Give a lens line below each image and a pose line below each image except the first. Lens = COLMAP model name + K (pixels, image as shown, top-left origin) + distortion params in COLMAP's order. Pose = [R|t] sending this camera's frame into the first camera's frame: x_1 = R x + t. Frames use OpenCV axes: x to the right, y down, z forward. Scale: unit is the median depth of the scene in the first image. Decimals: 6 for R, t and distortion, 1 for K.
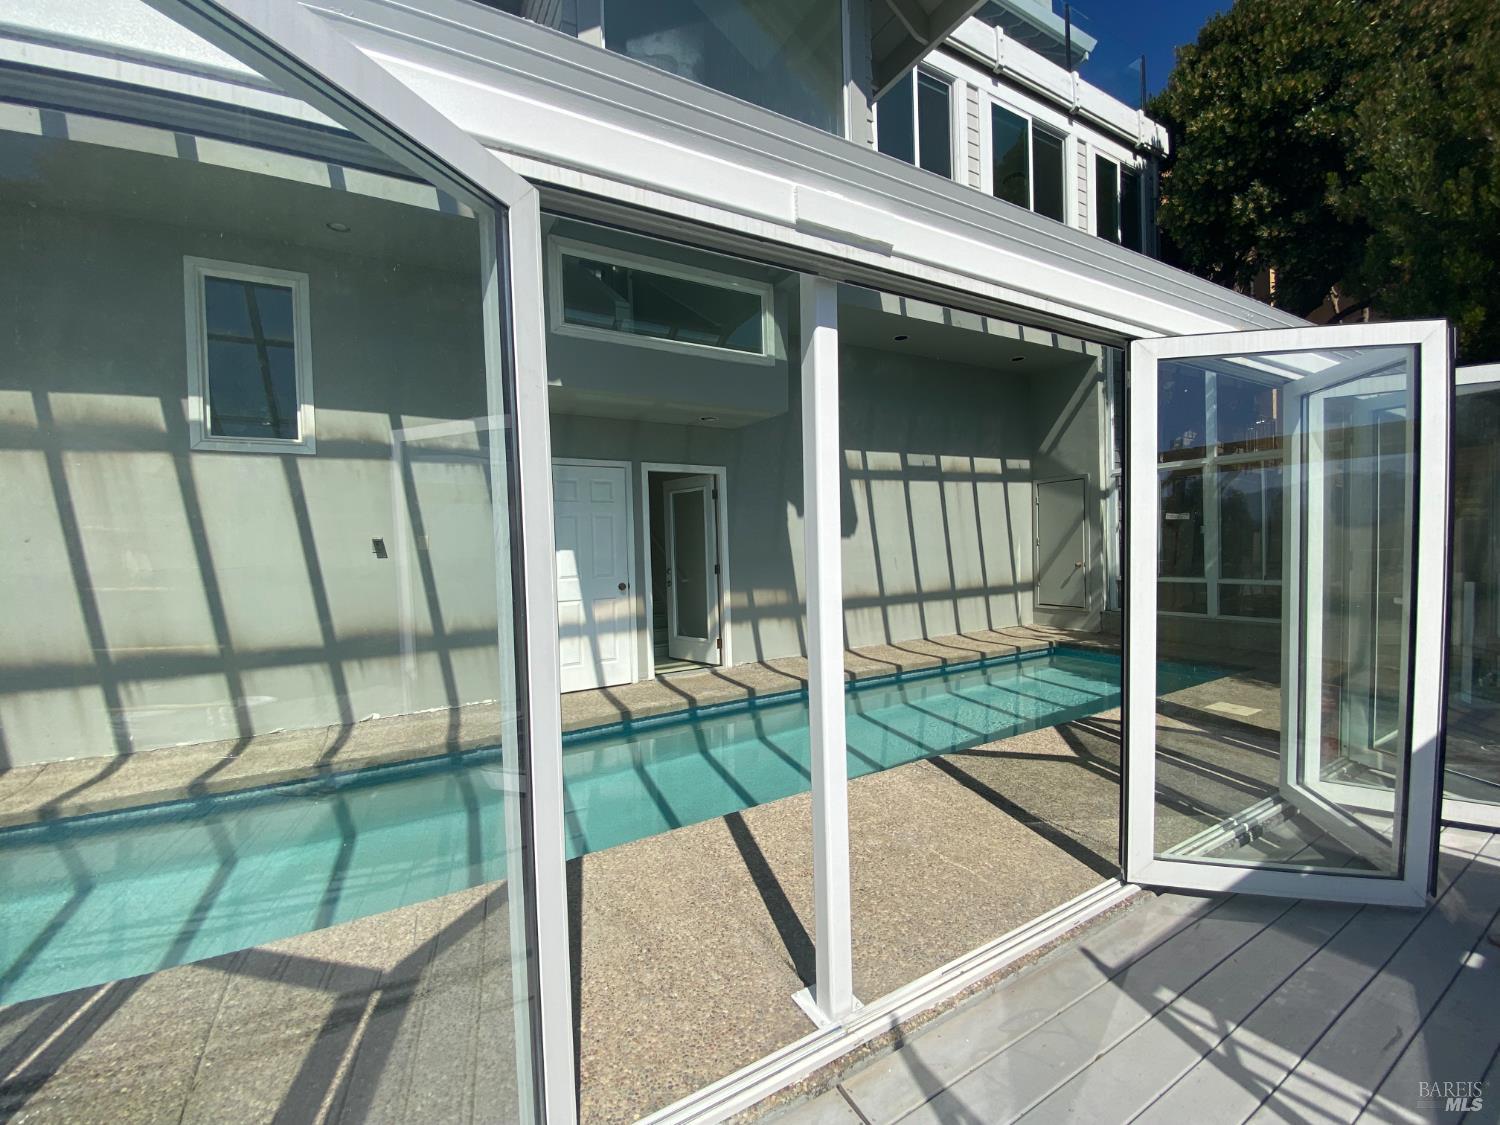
lens RADIAL K [[612.3, 0, 758.7], [0, 612.3, 552.4], [0, 0, 1]] dist [0.025584, -0.021939]
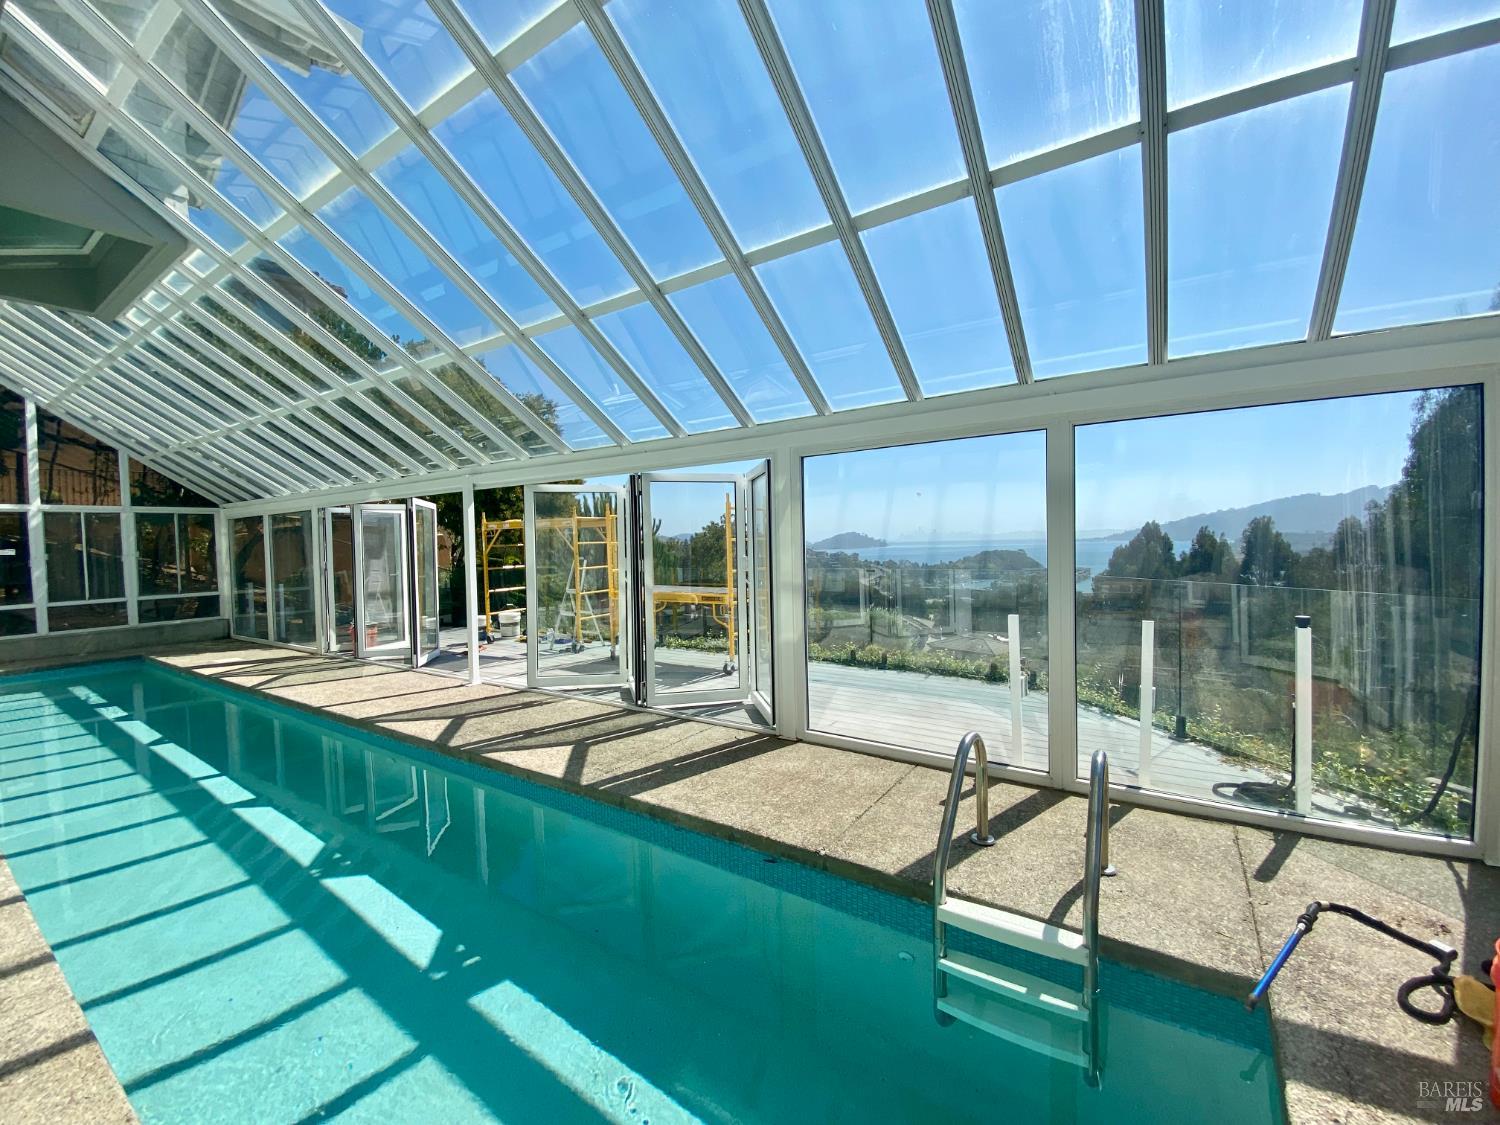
lens RADIAL K [[612.3, 0, 744.9], [0, 612.3, 559.4], [0, 0, 1]] dist [0.025584, -0.021939]
pose [[-0.437501, 0.010206, 0.899160, -1.199662], [0.053066, 0.998486, 0.014487, 0.013272], [-0.897651, 0.054052, -0.437380, 0.342047]]
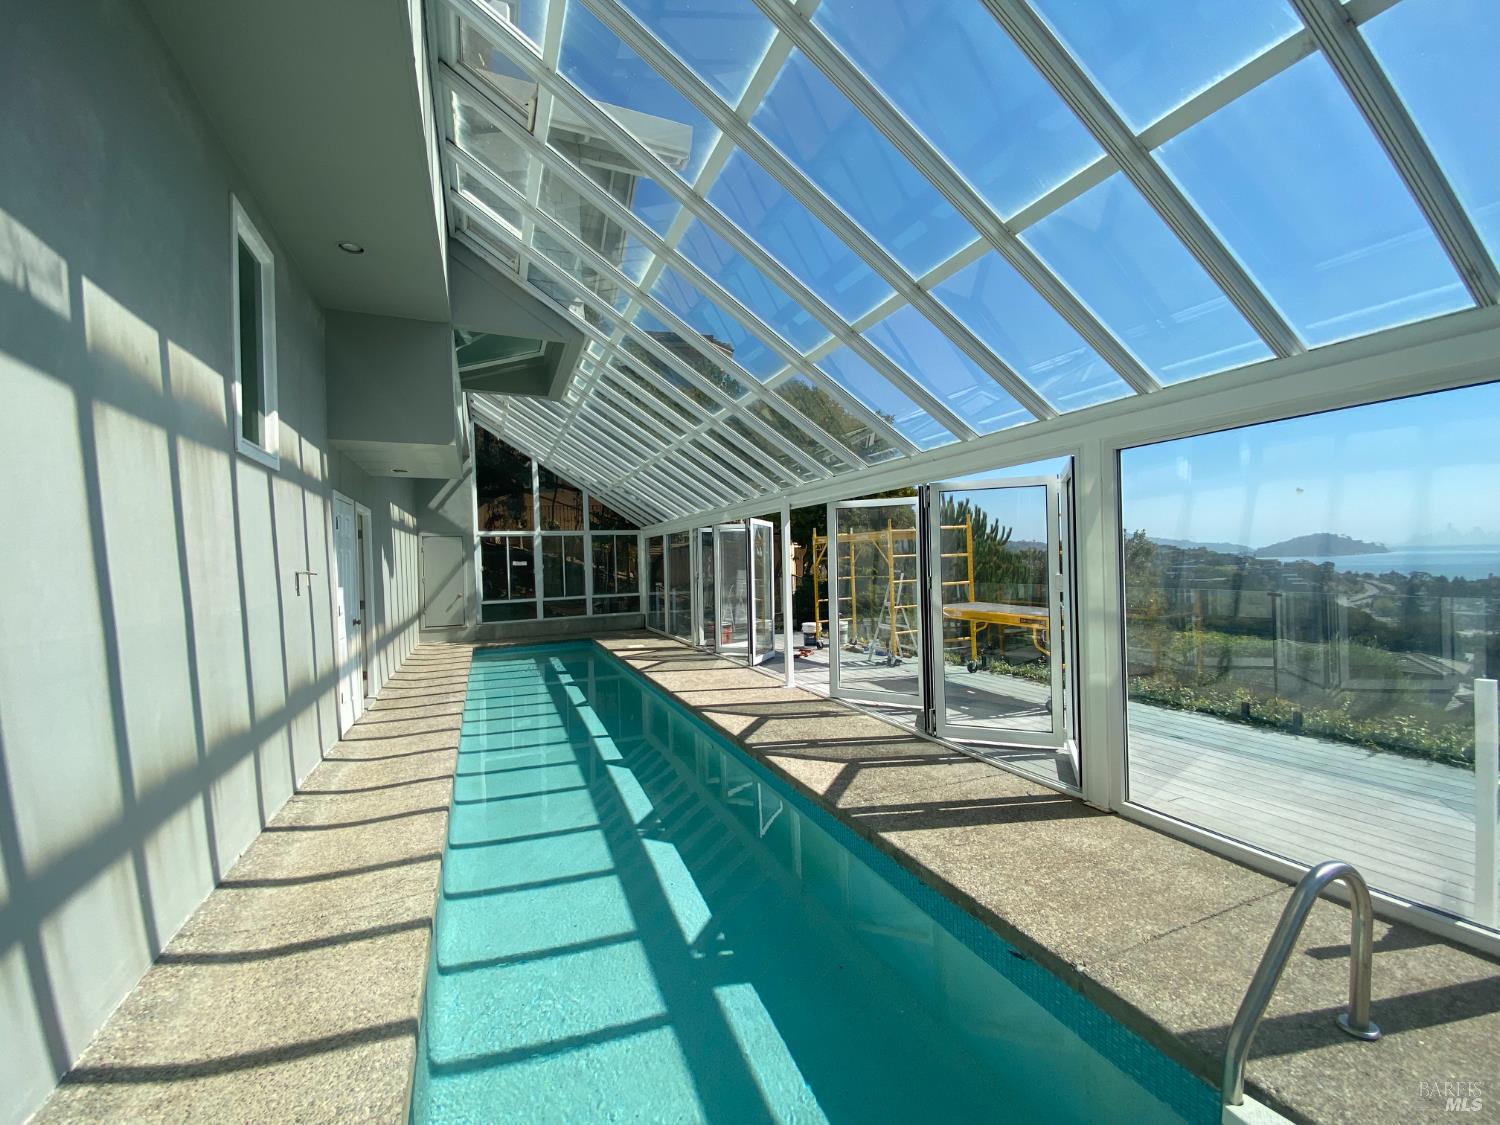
lens RADIAL K [[612.3, 0, 747.6], [0, 612.3, 556.8], [0, 0, 1]] dist [0.025584, -0.021939]
pose [[0.124444, 0.026548, 0.991871, -1.189324], [0.044823, 0.998471, -0.032349, 0.008018], [-0.991214, 0.048484, 0.123064, 0.227879]]
